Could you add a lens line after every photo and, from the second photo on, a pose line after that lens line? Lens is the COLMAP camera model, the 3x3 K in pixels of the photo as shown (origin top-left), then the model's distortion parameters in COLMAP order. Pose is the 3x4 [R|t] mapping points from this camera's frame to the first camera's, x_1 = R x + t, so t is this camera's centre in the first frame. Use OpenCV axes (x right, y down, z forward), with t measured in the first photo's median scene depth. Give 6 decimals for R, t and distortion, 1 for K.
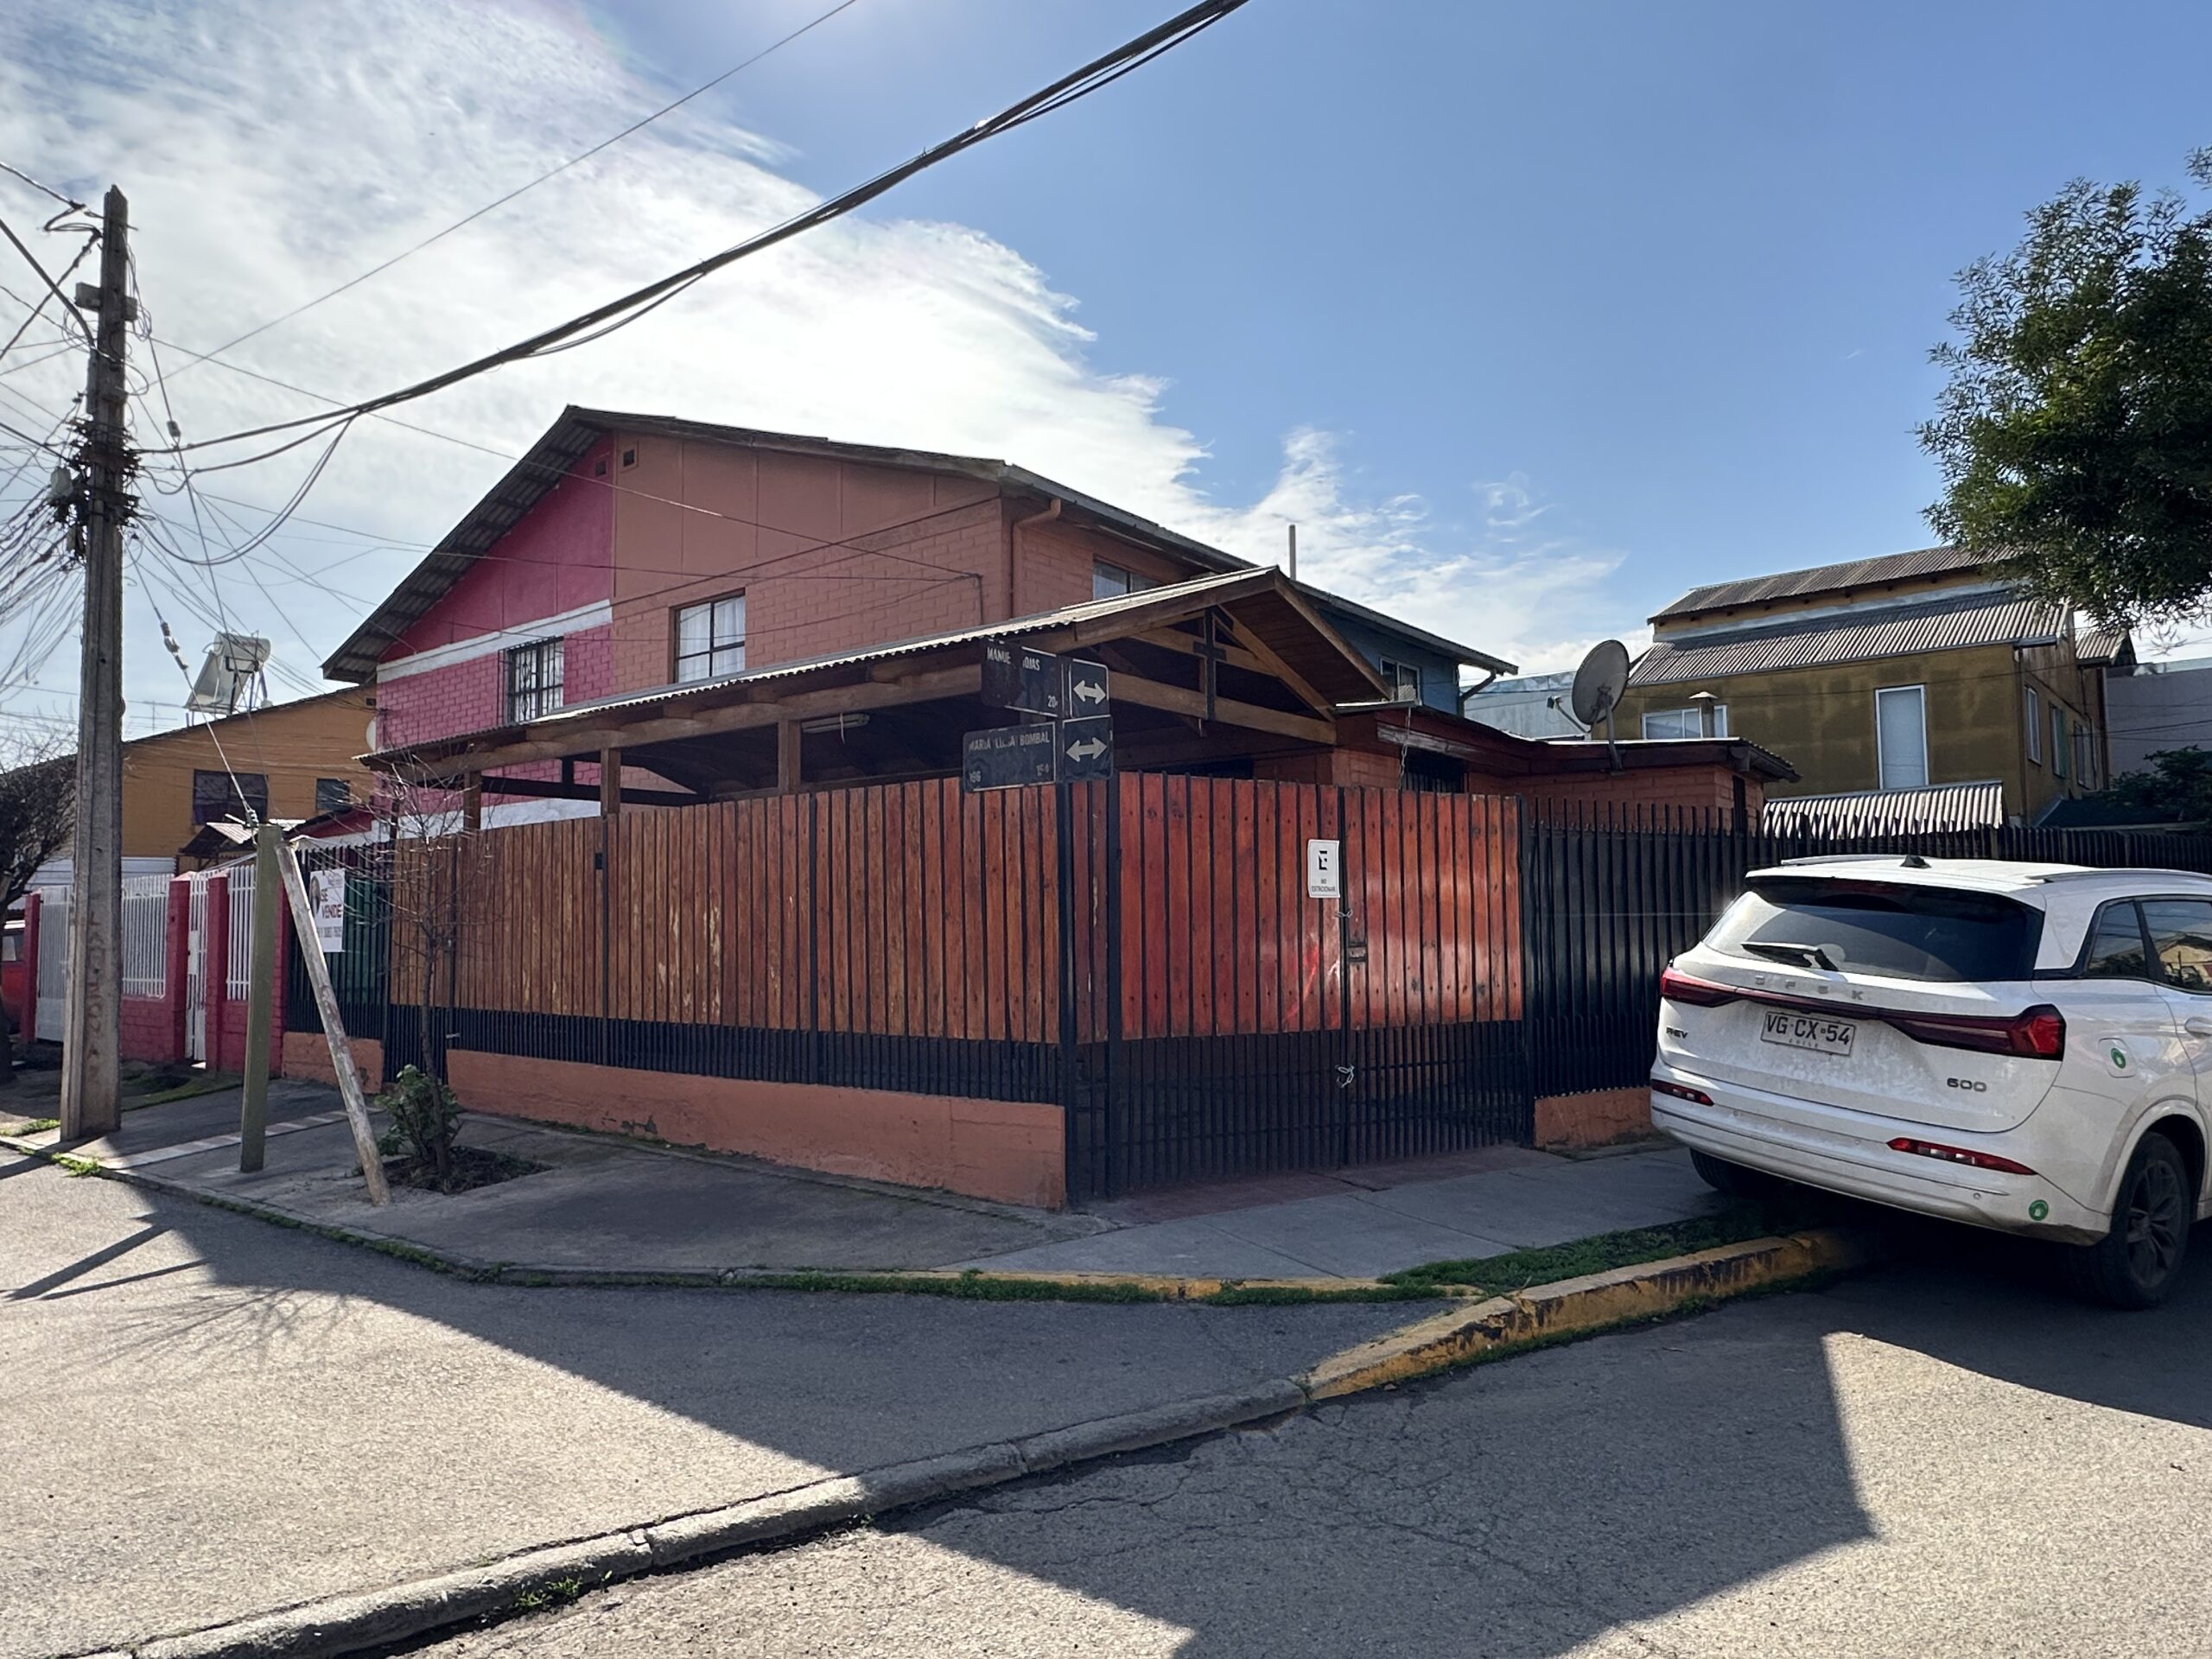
lens RADIAL K [[1324.9, 0, 1104.5], [0, 1324.9, 818.0], [0, 0, 1]] dist [-0.004449, -0.000787]
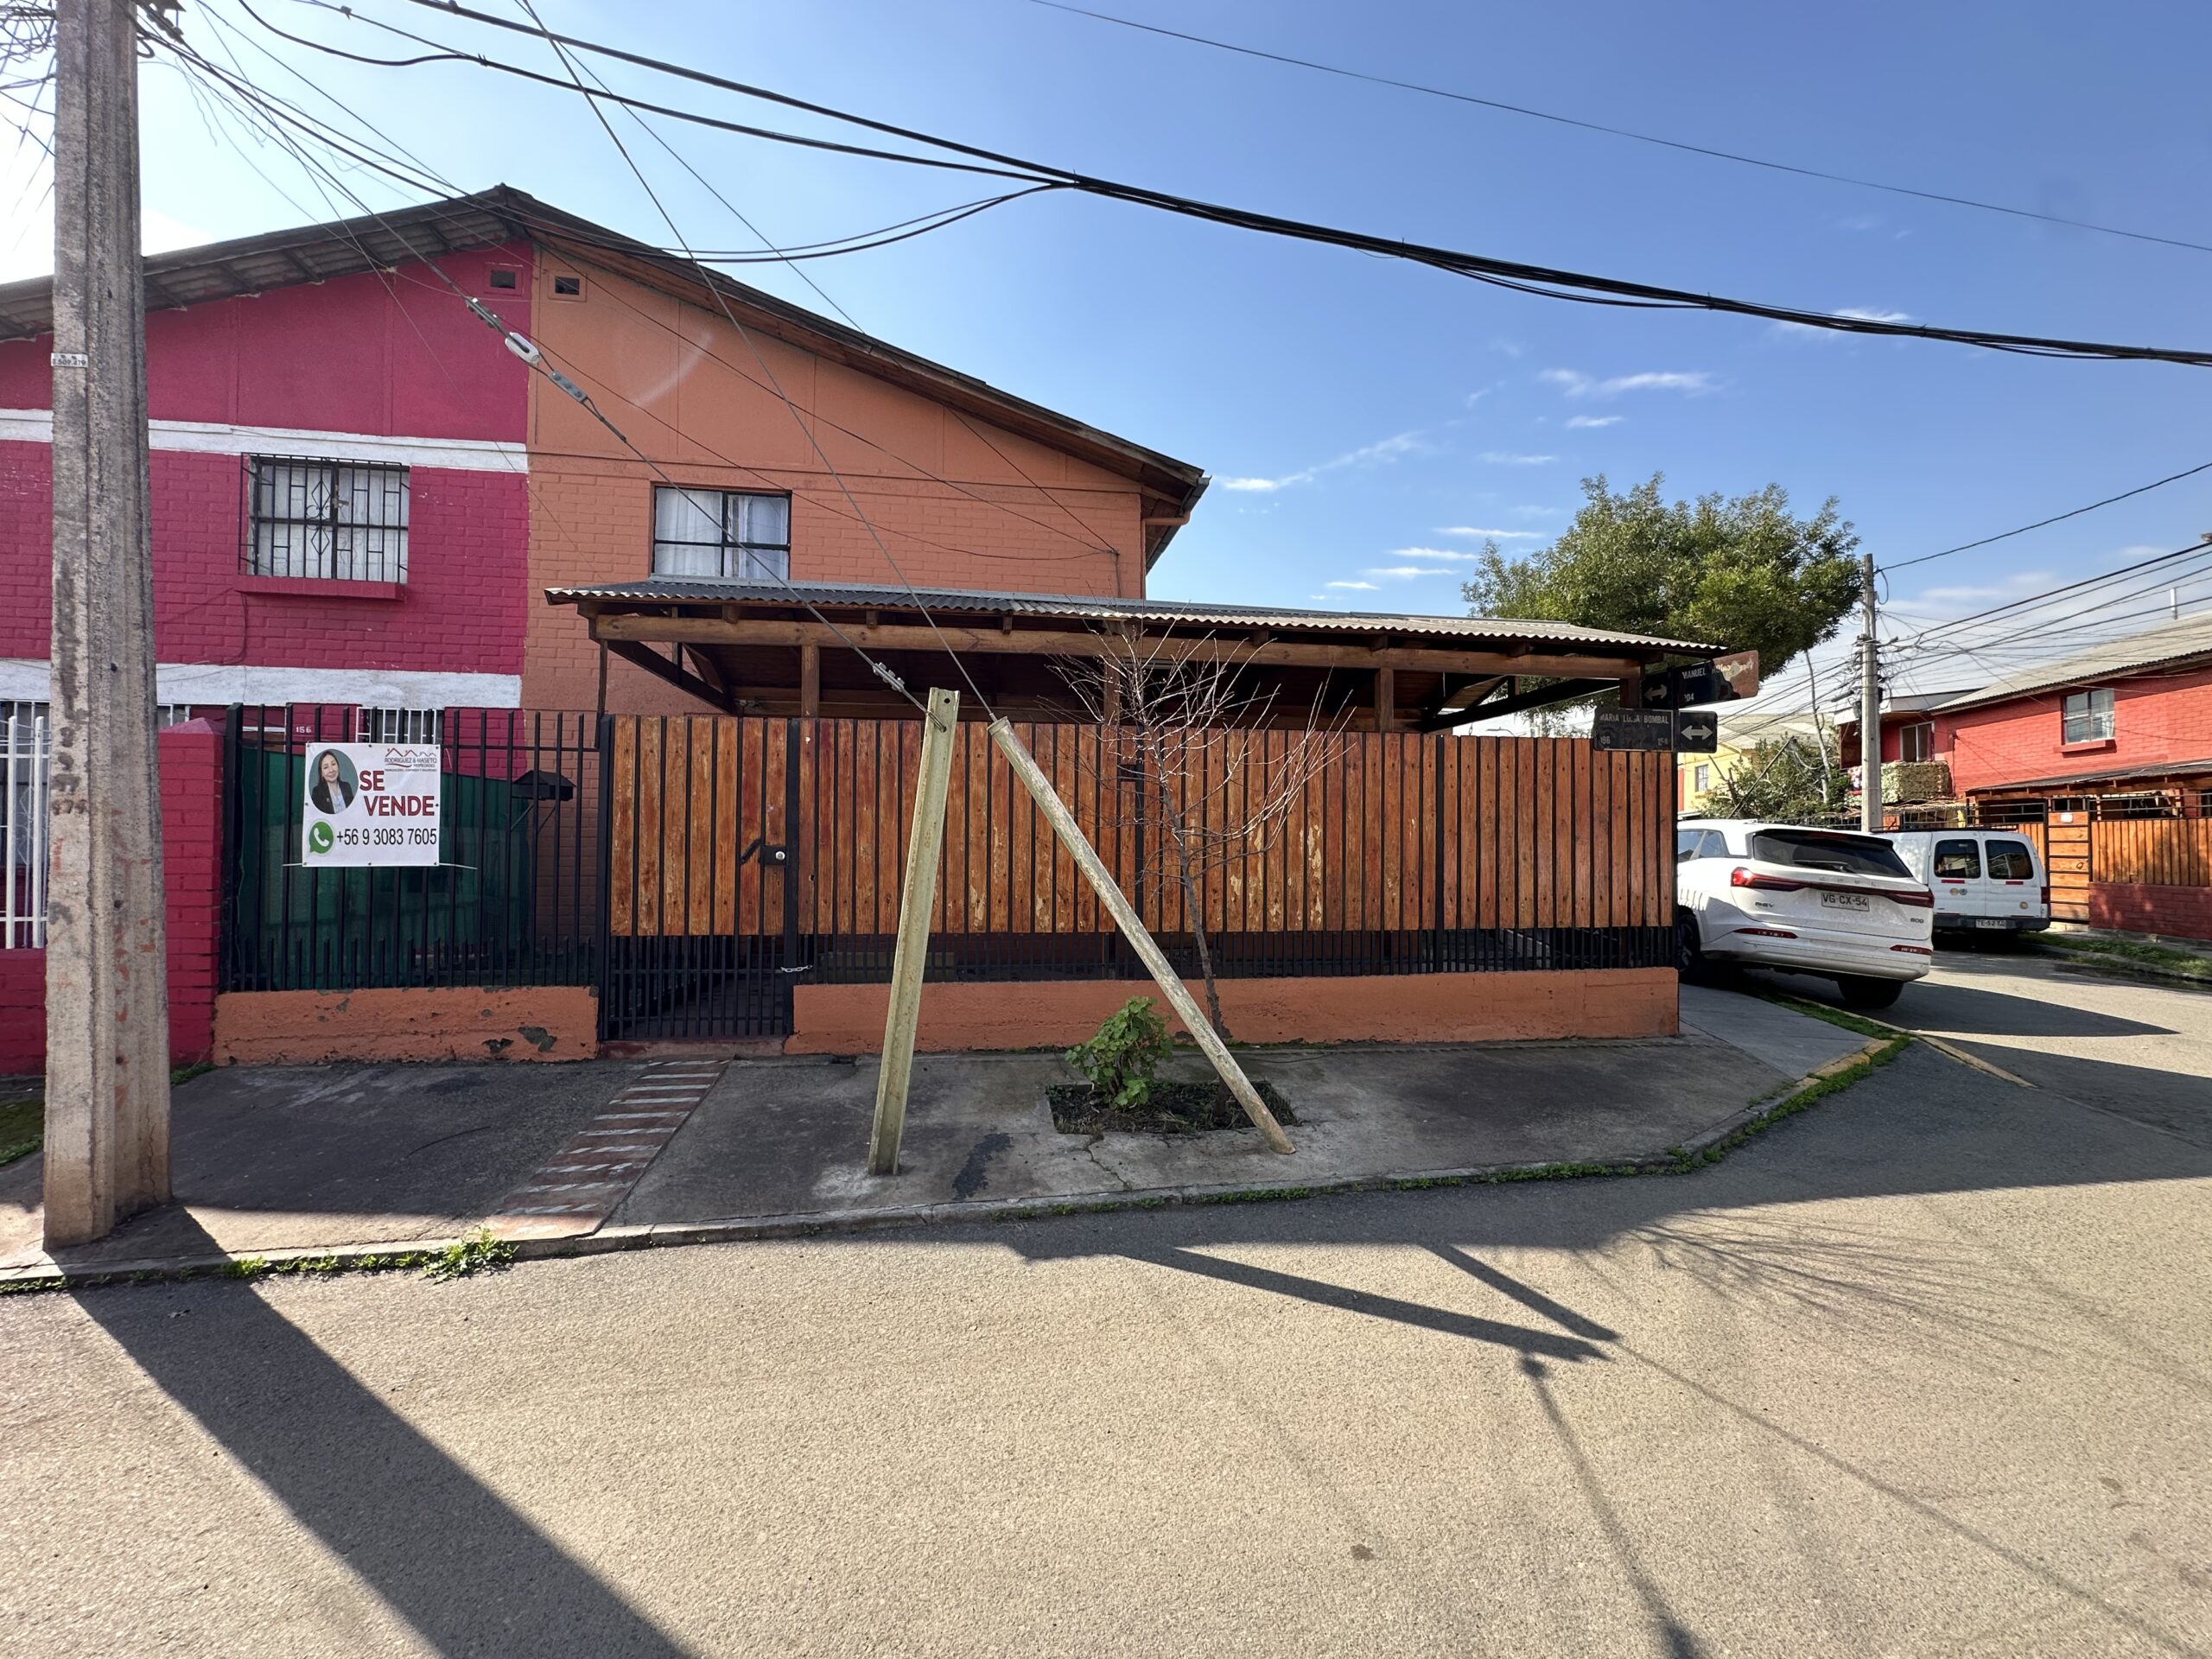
lens RADIAL K [[878.9, 0, 1104.4], [0, 878.9, 829.8], [0, 0, 1]] dist [-0.004365, 0.000682]
pose [[0.688227, 0.028544, 0.724934, -1.005395], [-0.072067, 0.996973, 0.029163, 0.066225], [-0.721907, -0.072315, 0.688201, 0.658486]]
